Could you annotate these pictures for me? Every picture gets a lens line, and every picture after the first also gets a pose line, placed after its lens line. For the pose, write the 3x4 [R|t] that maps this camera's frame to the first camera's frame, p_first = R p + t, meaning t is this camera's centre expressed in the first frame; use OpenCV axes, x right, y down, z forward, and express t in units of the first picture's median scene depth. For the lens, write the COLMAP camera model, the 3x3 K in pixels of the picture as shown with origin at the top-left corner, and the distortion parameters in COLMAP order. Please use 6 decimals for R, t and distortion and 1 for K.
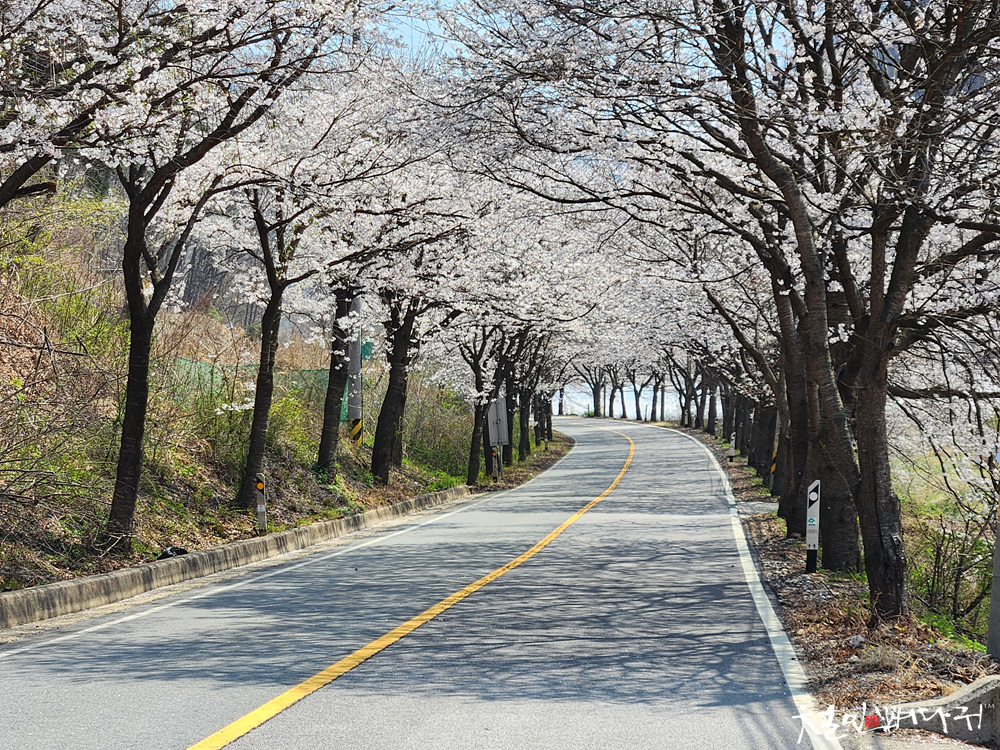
lens RADIAL K [[2559.4, 0, 497.2], [0, 2559.4, 311.2], [0, 0, 1]] dist [-1.006193, 10.715658]
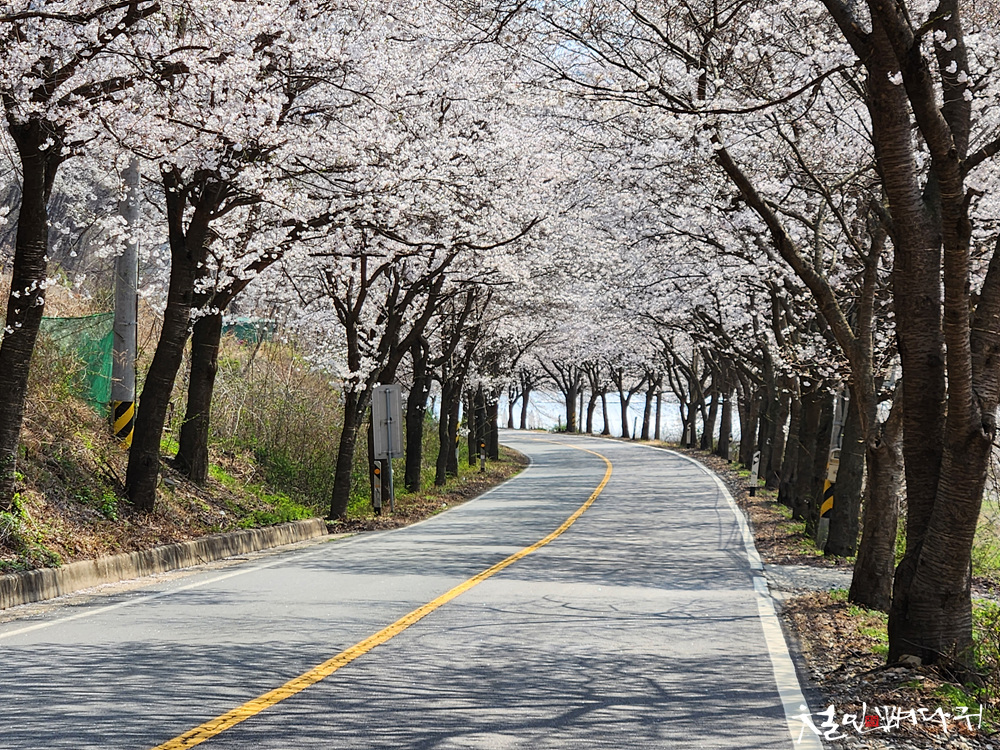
lens RADIAL K [[2559.4, 0, 497.2], [0, 2559.4, 311.2], [0, 0, 1]] dist [-1.006193, 10.715658]
pose [[0.999545, 0.029434, -0.006530, 0.026436], [-0.029516, 0.999482, -0.012812, 0.019809], [0.006150, 0.012999, 0.999897, 0.311278]]
